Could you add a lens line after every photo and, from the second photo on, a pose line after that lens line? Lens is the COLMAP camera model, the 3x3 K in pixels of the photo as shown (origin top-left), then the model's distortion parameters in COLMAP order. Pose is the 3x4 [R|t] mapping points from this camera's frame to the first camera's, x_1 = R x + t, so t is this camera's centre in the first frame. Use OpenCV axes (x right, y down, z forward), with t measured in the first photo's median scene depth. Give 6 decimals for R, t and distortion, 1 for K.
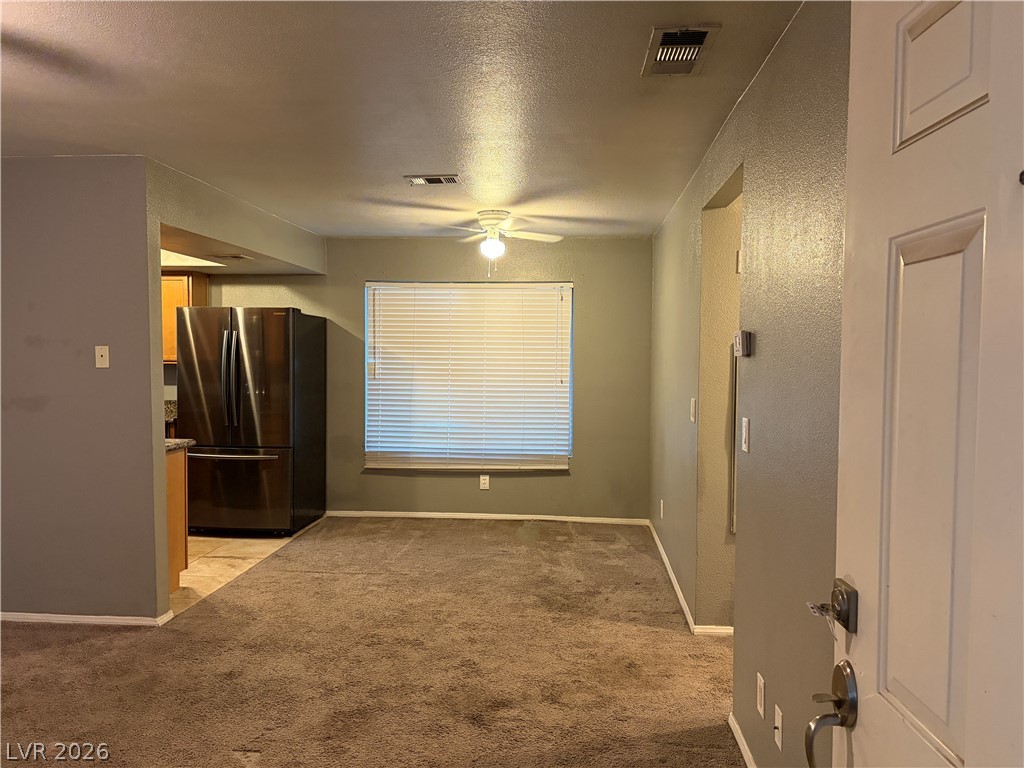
lens RADIAL K [[778.6, 0, 512.0], [0, 778.6, 384.0], [0, 0, 1]] dist [0.064320, -0.062907]
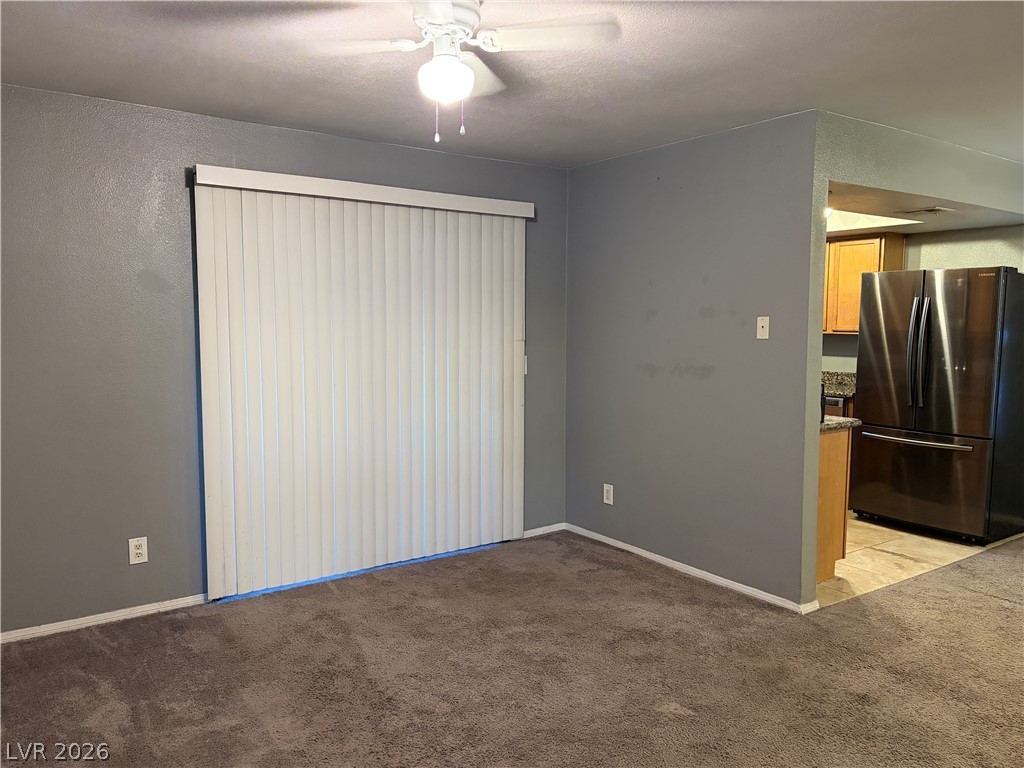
lens RADIAL K [[778.6, 0, 512.0], [0, 778.6, 384.0], [0, 0, 1]] dist [0.064320, -0.062907]
pose [[0.648657, 0.061819, -0.758566, 0.021172], [-0.031127, 0.998017, 0.054717, -0.007208], [0.760444, -0.011881, 0.649294, 0.112459]]
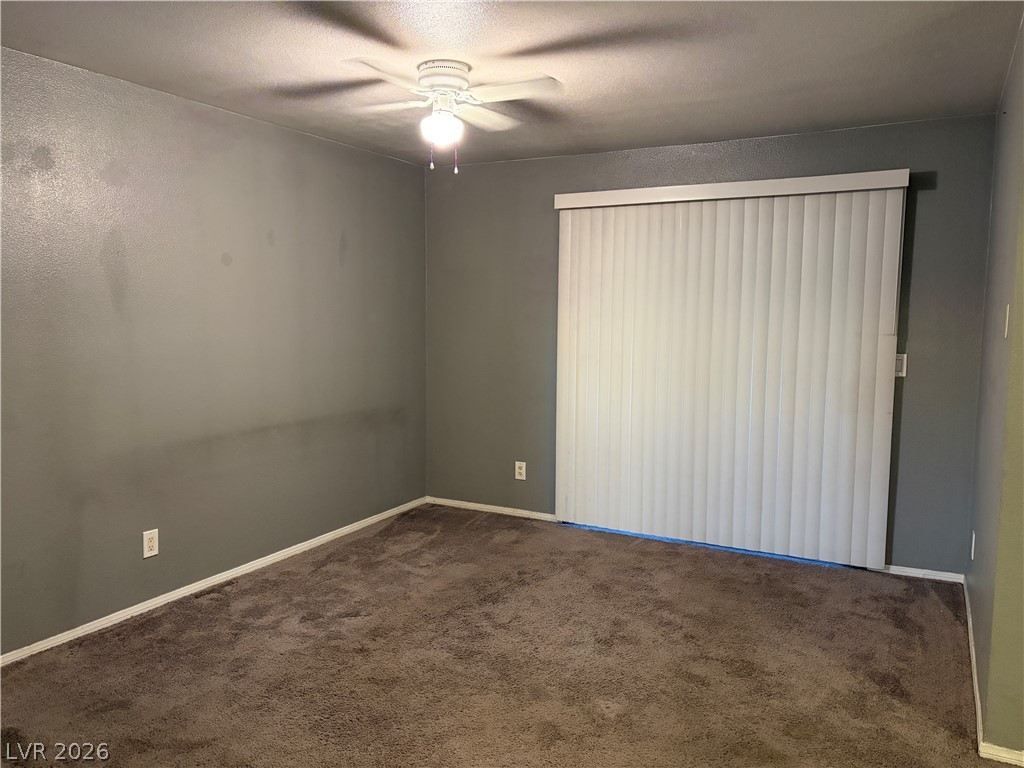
lens RADIAL K [[778.6, 0, 512.0], [0, 778.6, 384.0], [0, 0, 1]] dist [0.064320, -0.062907]
pose [[-0.390477, 0.079672, -0.917159, 0.215001], [-0.047700, 0.993159, 0.106582, -0.028495], [0.919376, 0.085366, -0.384005, 0.764665]]
